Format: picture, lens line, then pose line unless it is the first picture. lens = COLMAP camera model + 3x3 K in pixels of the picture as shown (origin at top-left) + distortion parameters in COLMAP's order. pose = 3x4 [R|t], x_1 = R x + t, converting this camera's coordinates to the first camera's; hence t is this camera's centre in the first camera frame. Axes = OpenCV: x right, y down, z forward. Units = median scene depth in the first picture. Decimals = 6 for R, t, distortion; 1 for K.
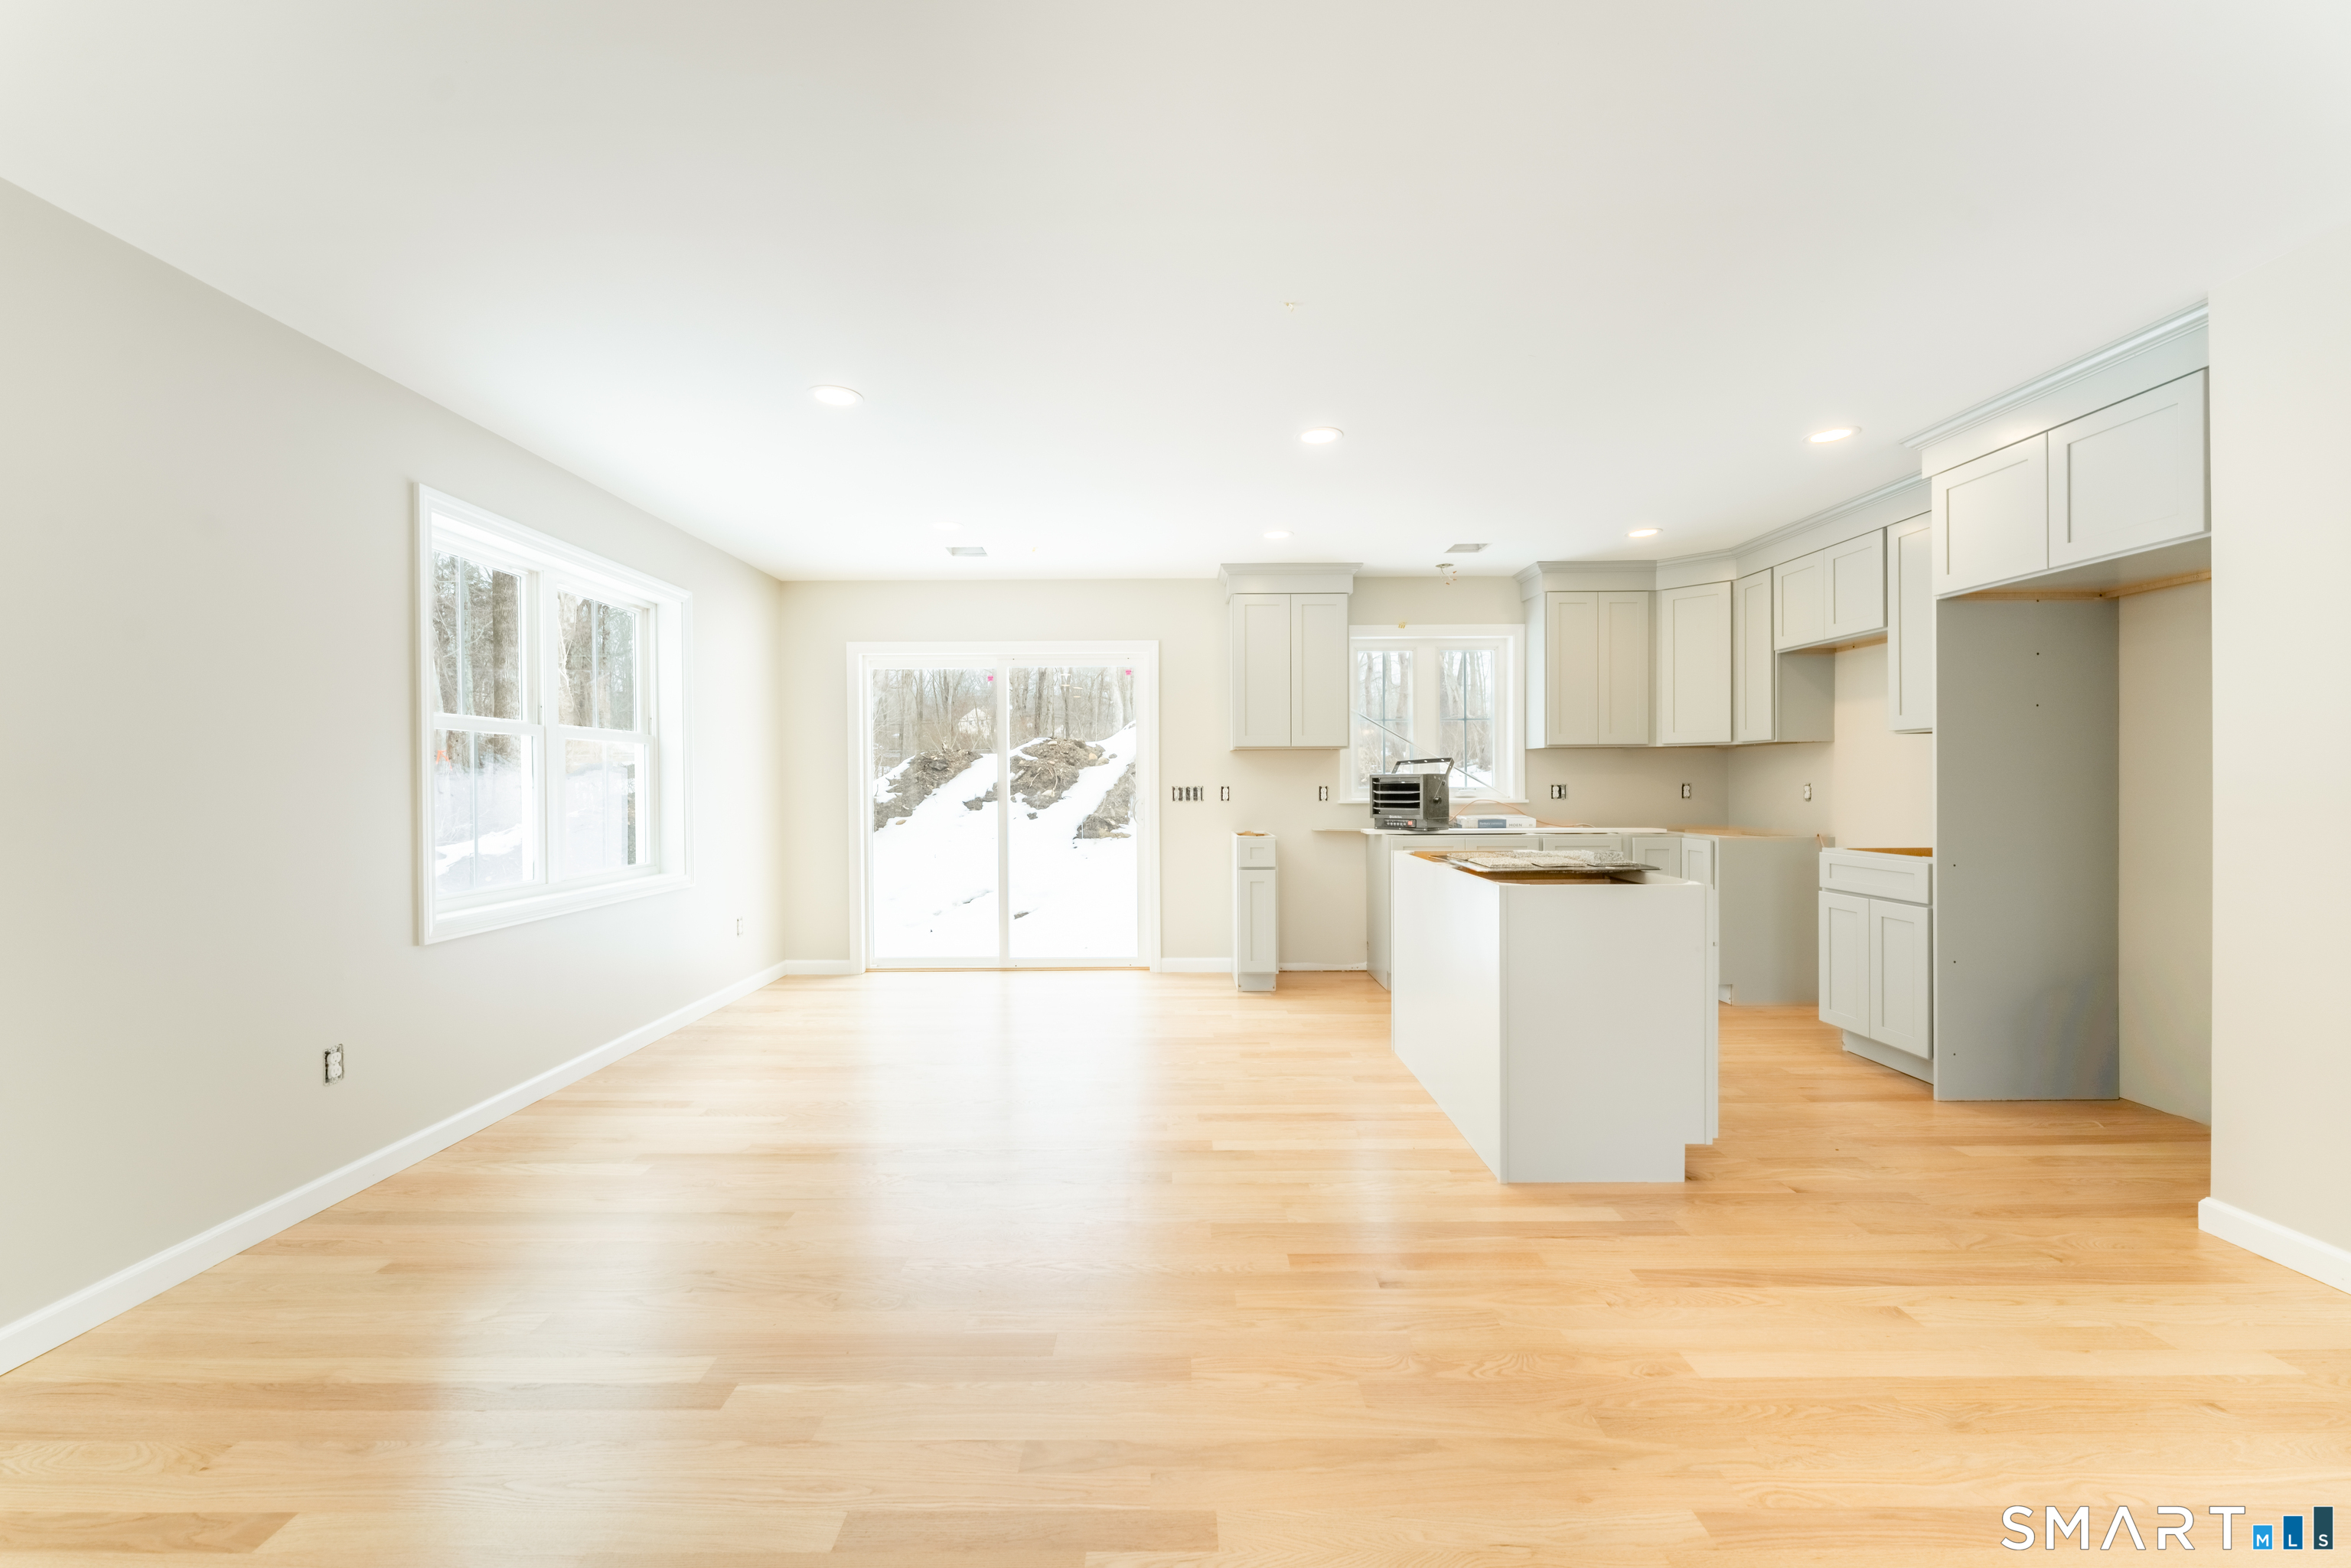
lens RADIAL K [[940.5, 0, 1164.1], [0, 940.5, 784.1], [0, 0, 1]] dist [0.006212, 0.000054]
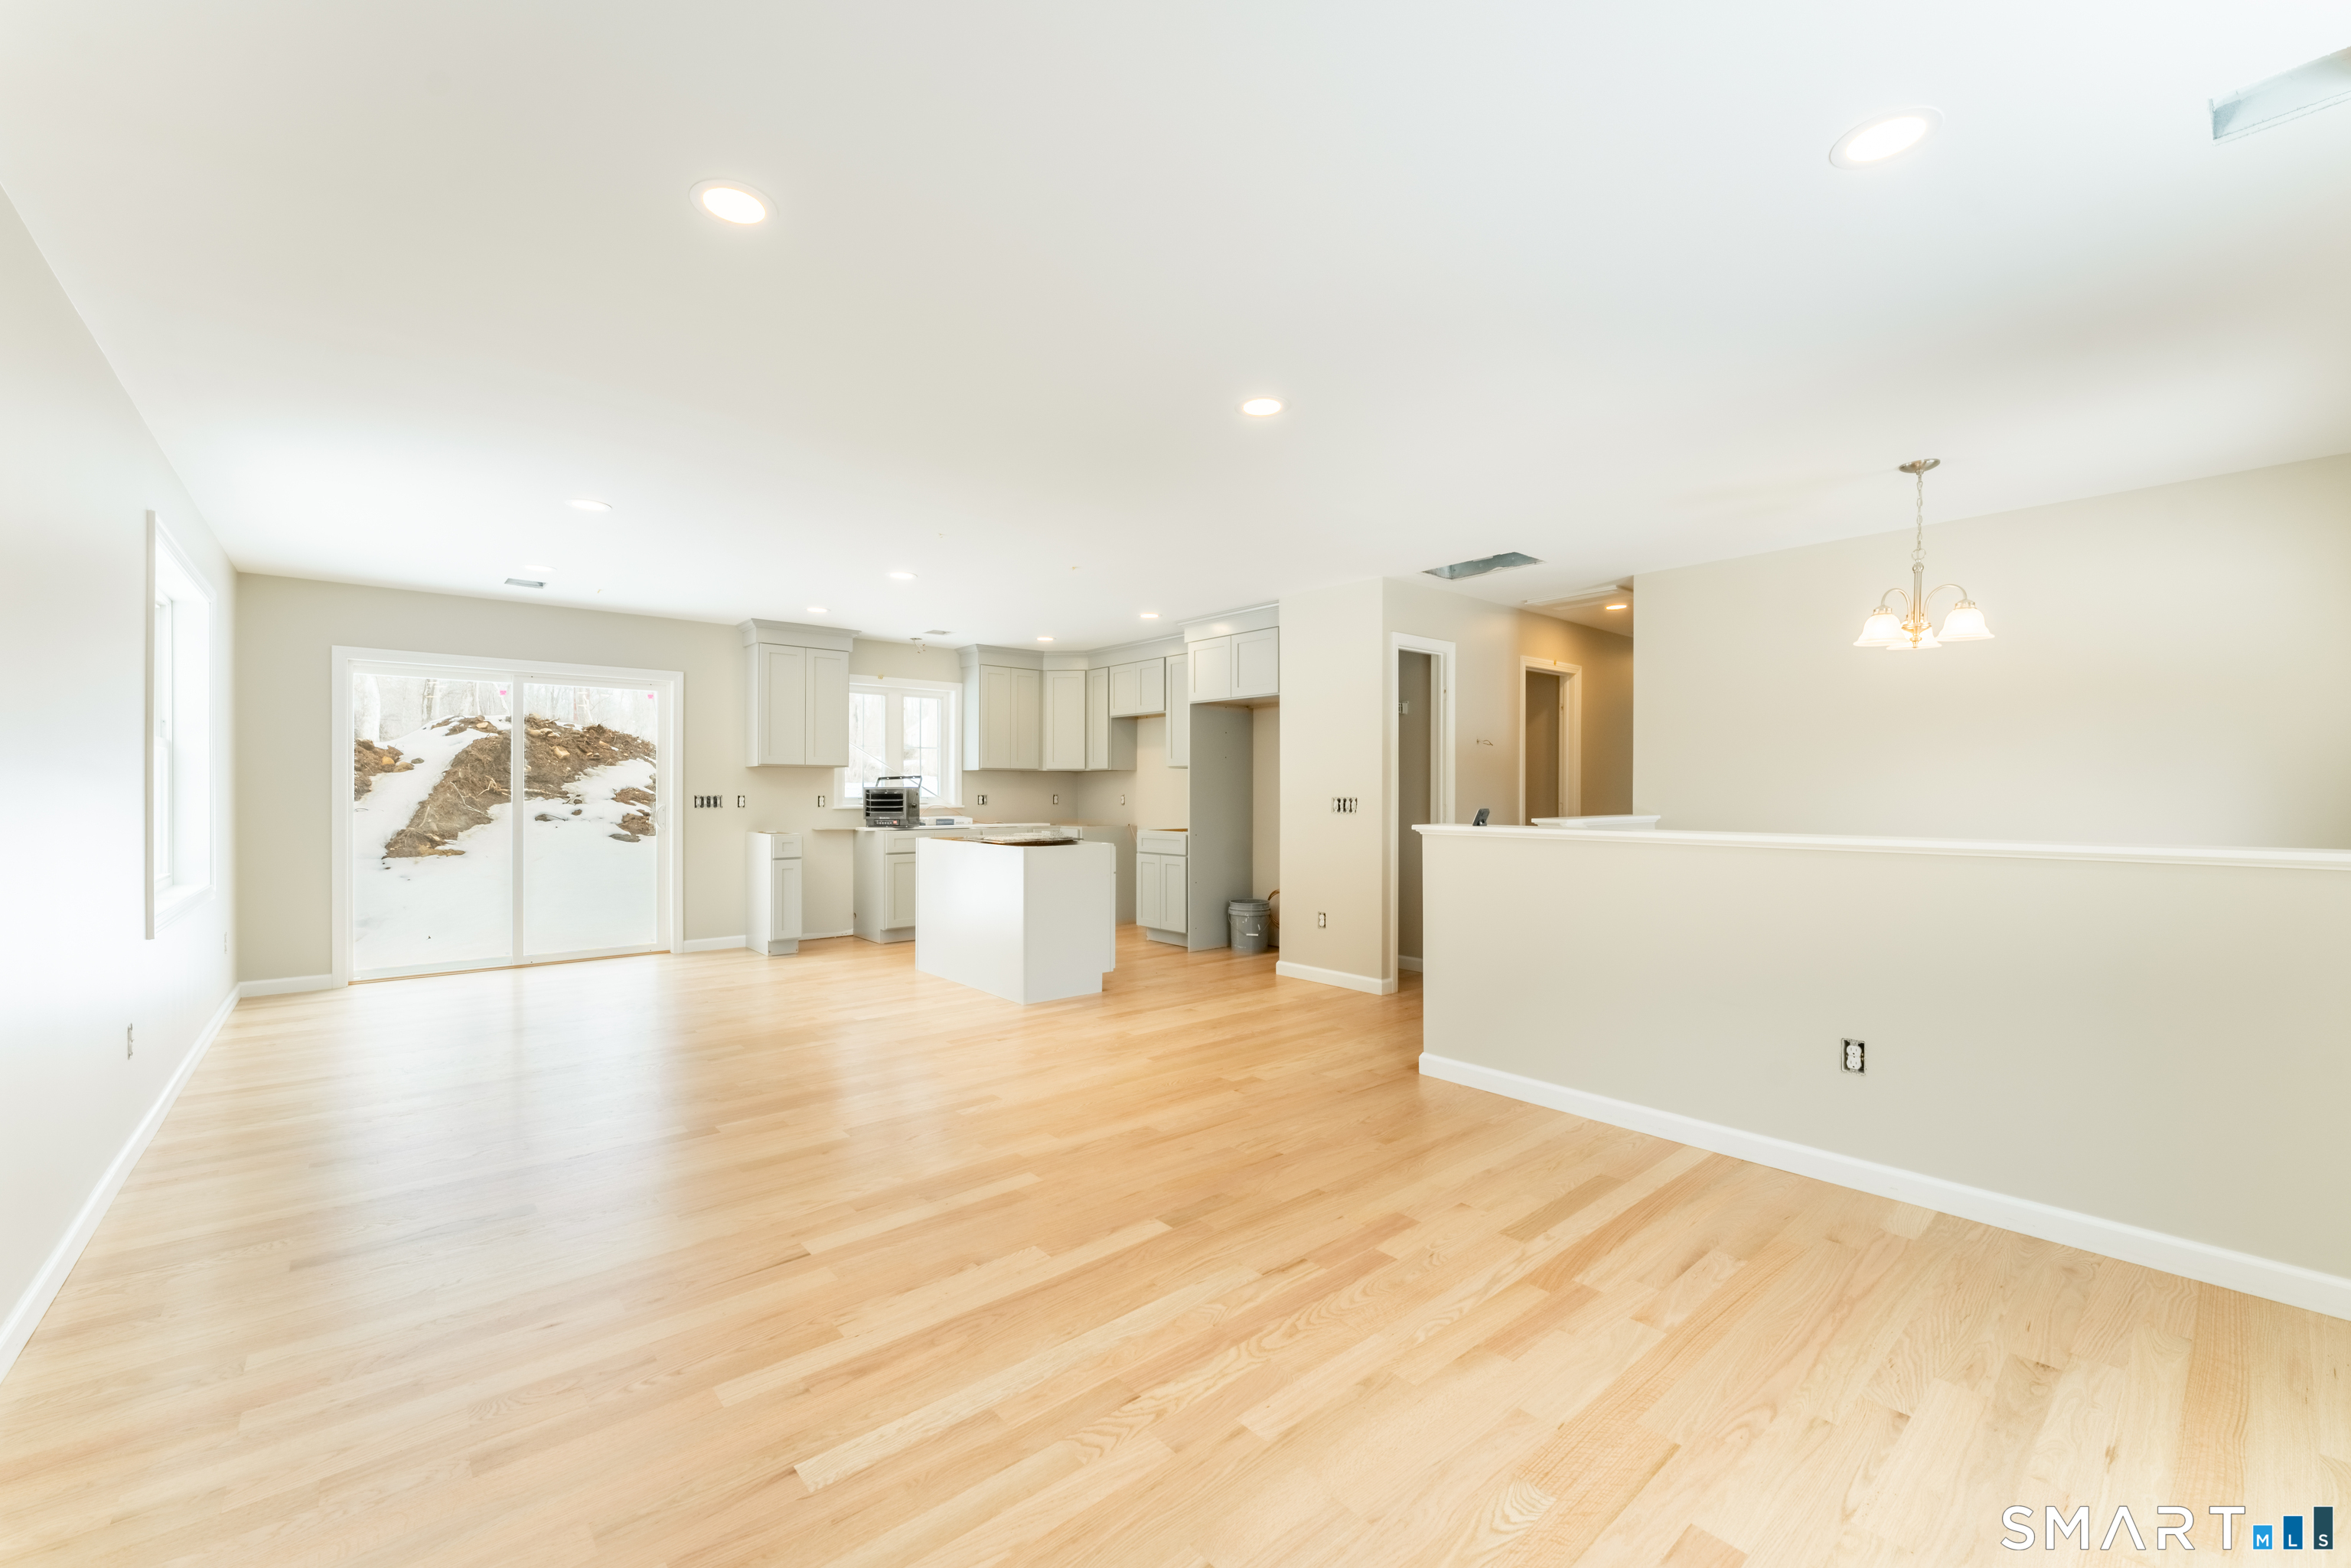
lens RADIAL K [[940.5, 0, 1162.7], [0, 940.5, 787.9], [0, 0, 1]] dist [0.006212, 0.000054]
pose [[0.764307, 0.008306, 0.644799, -0.325682], [-0.002879, 0.999951, -0.009468, 0.002637], [-0.644846, 0.005380, 0.764294, -0.310768]]
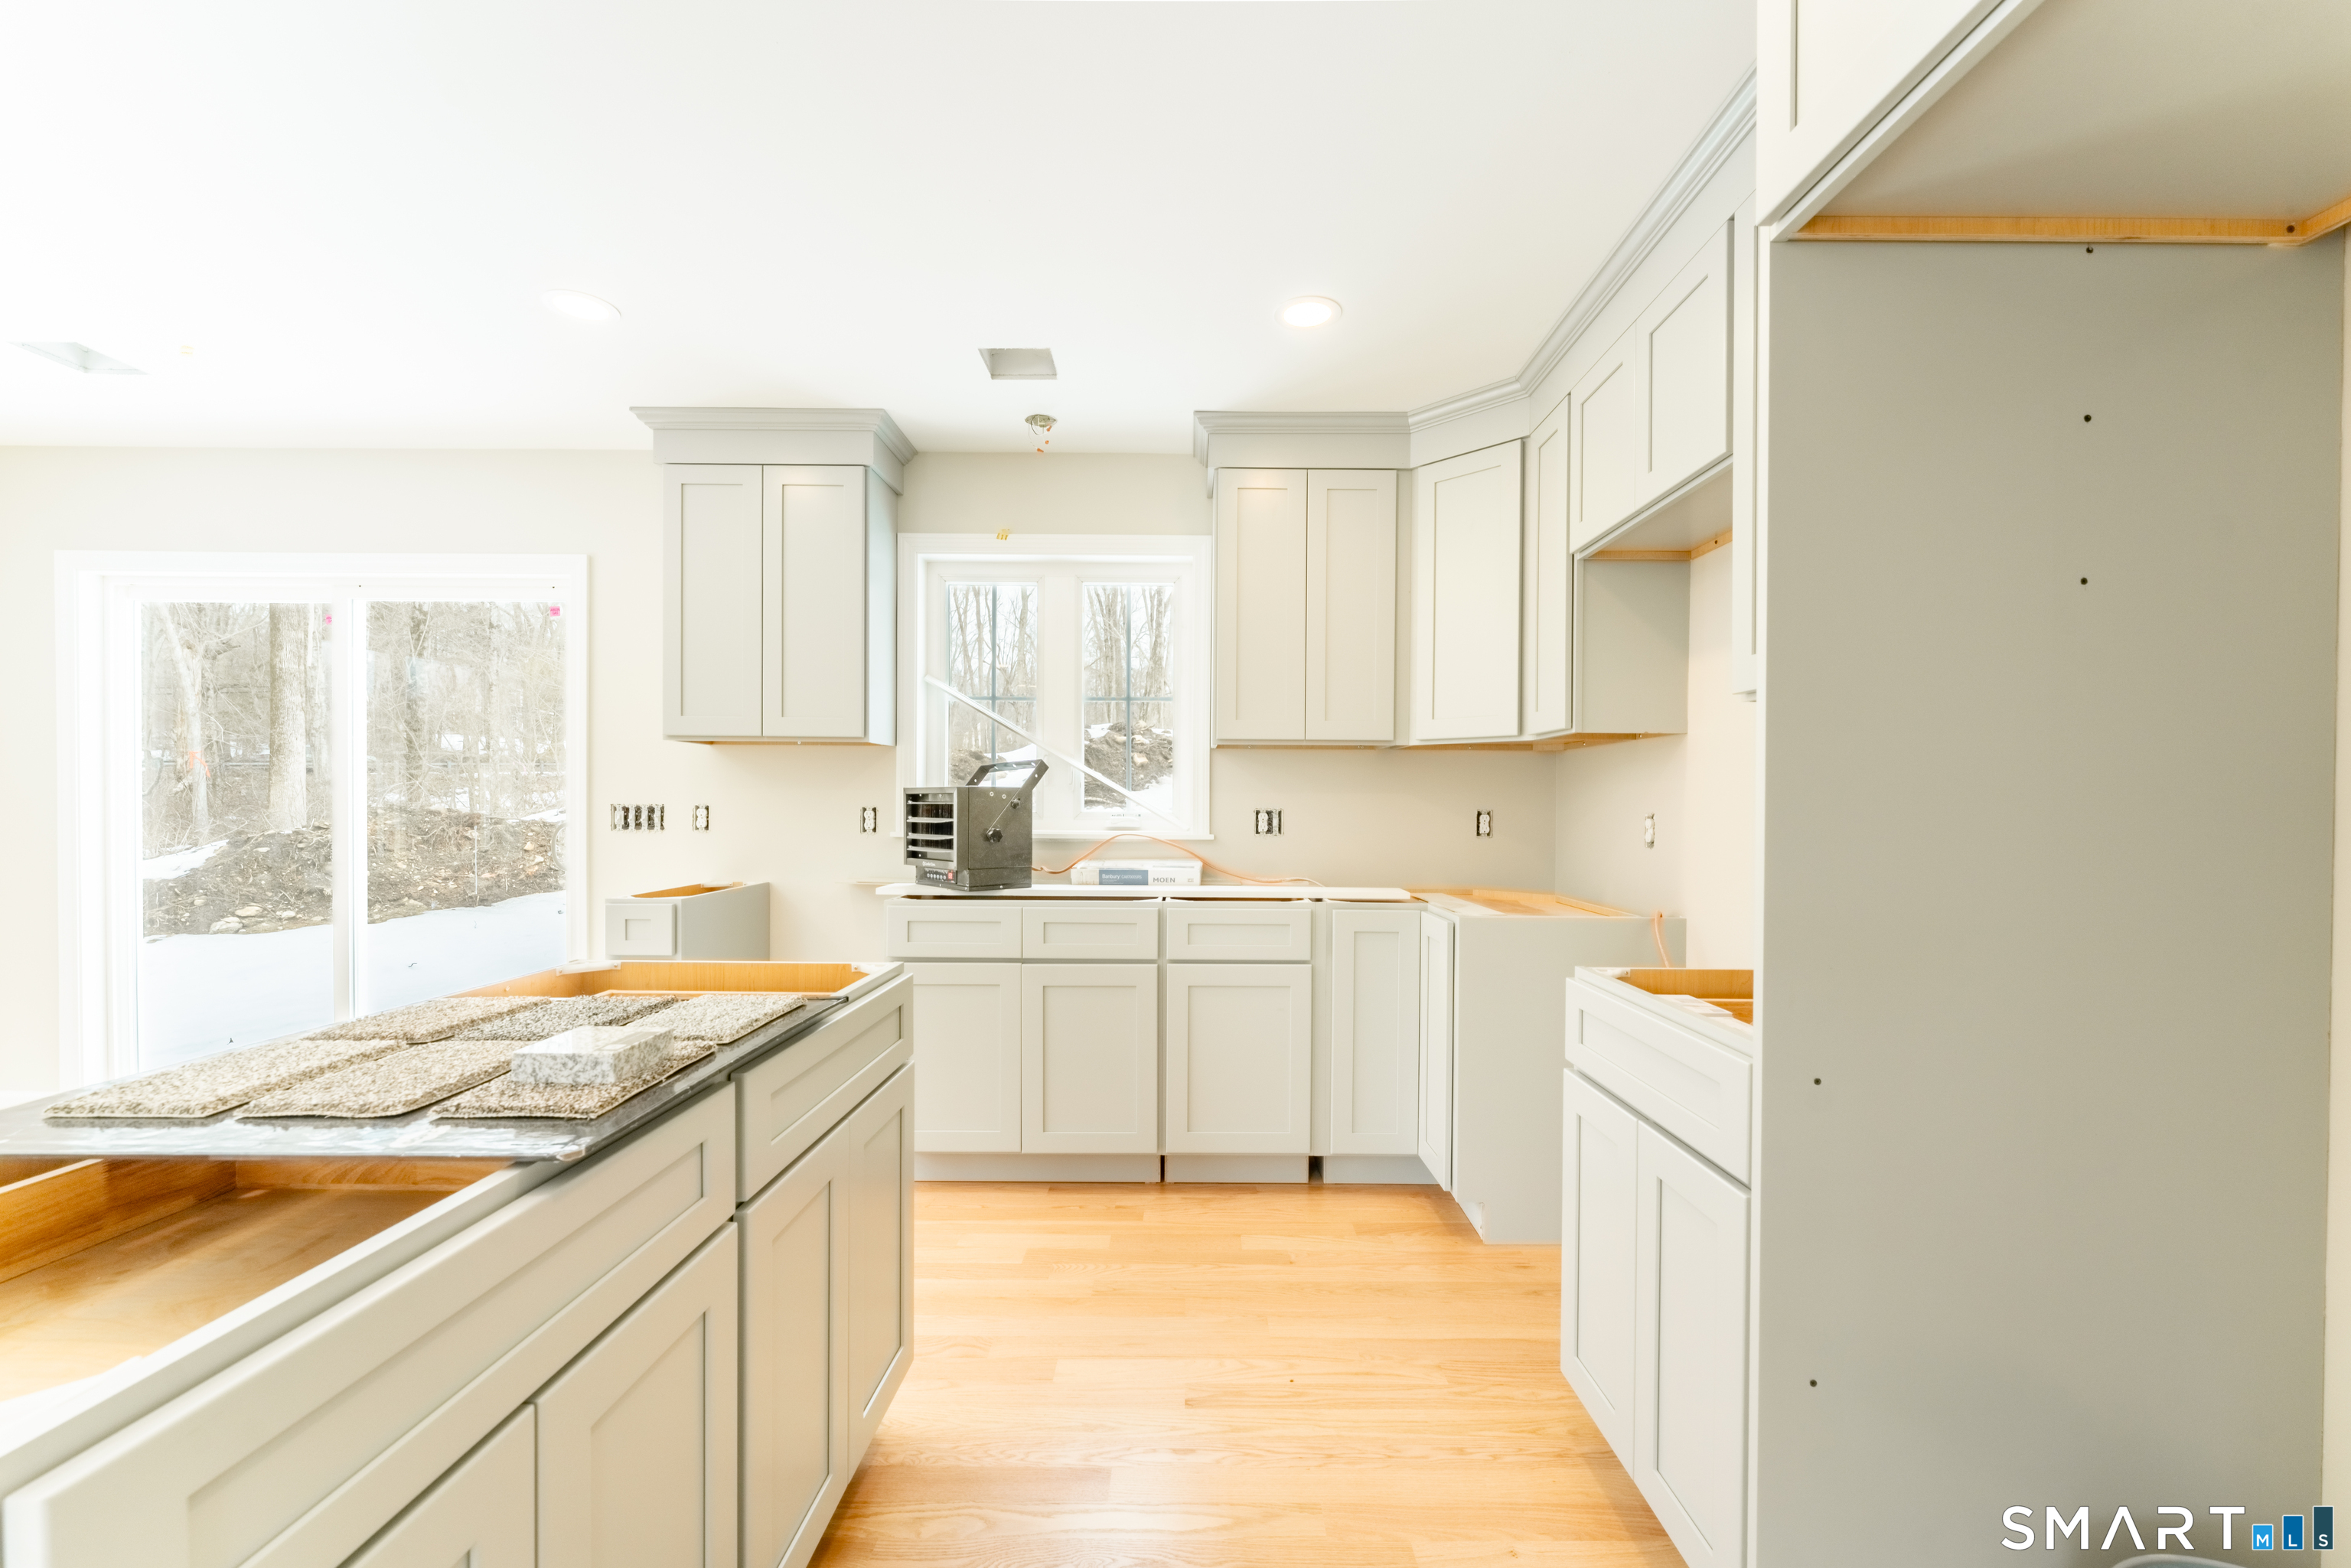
lens RADIAL K [[940.5, 0, 1193.4], [0, 940.5, 803.6], [0, 0, 1]] dist [0.006212, 0.000054]
pose [[0.999900, 0.012643, -0.006316, 0.398535], [-0.012639, 0.999920, 0.000717, -0.003262], [0.006324, -0.000637, 0.999980, 0.437128]]
